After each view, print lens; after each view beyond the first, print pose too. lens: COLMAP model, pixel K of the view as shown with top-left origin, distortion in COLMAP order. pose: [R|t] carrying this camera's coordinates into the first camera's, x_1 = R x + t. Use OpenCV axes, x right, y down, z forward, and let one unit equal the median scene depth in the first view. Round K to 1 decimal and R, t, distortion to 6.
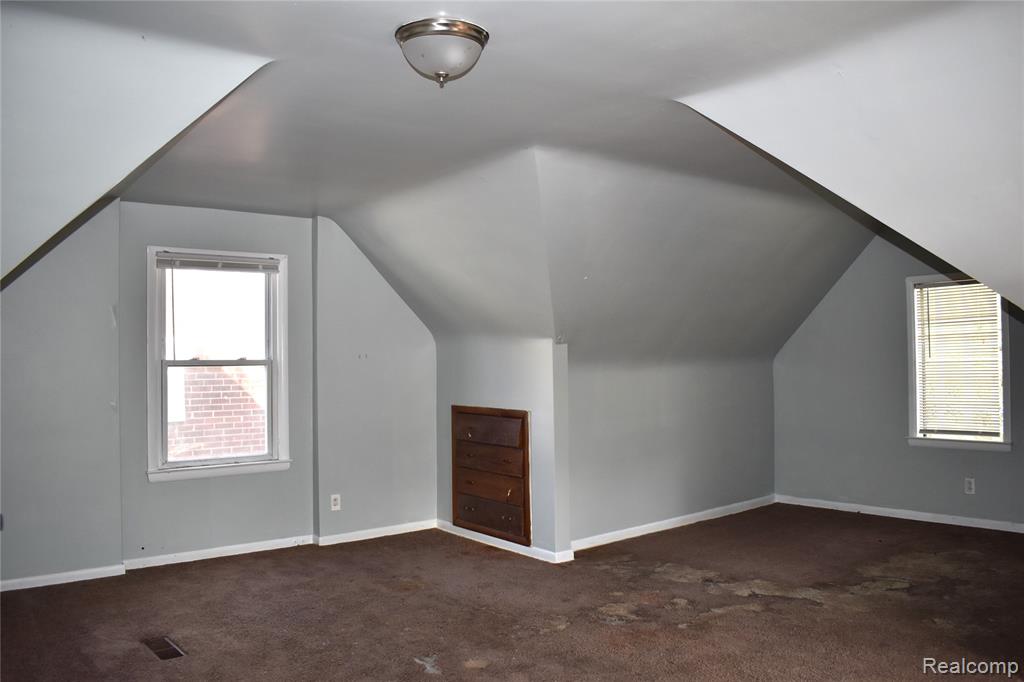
lens RADIAL K [[829.1, 0, 532.9], [0, 829.1, 343.4], [0, 0, 1]] dist [-0.083878, 0.000046]
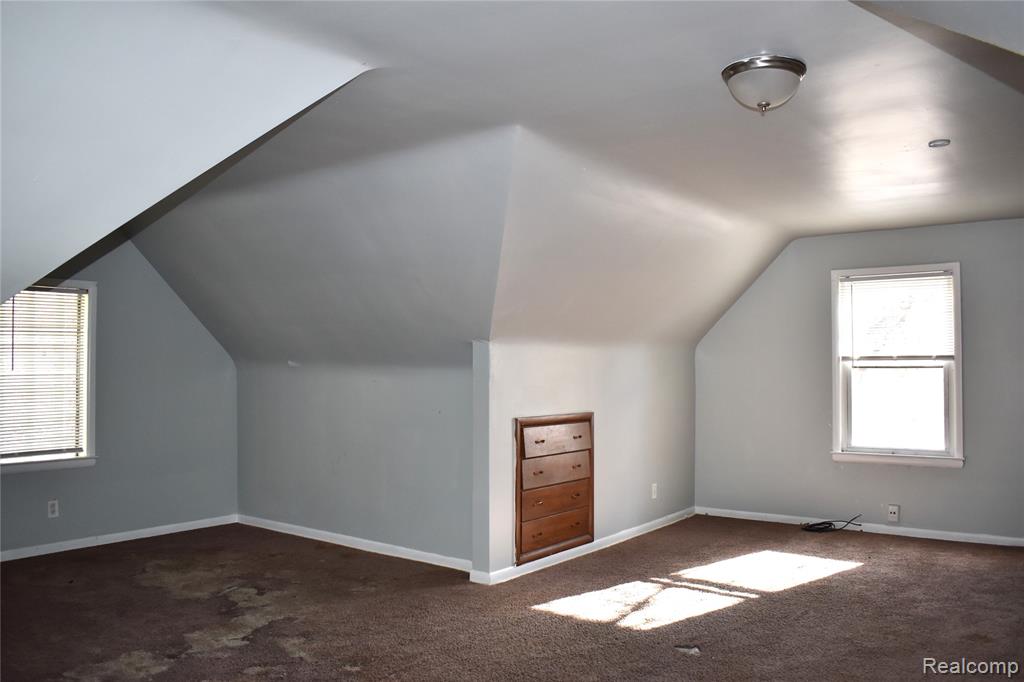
lens RADIAL K [[829.1, 0, 532.9], [0, 829.1, 343.4], [0, 0, 1]] dist [-0.083878, 0.000046]
pose [[-0.260103, 0.035512, 0.964928, -0.649017], [-0.015292, 0.999047, -0.040889, 0.019360], [-0.965460, -0.025391, -0.259312, 0.912102]]
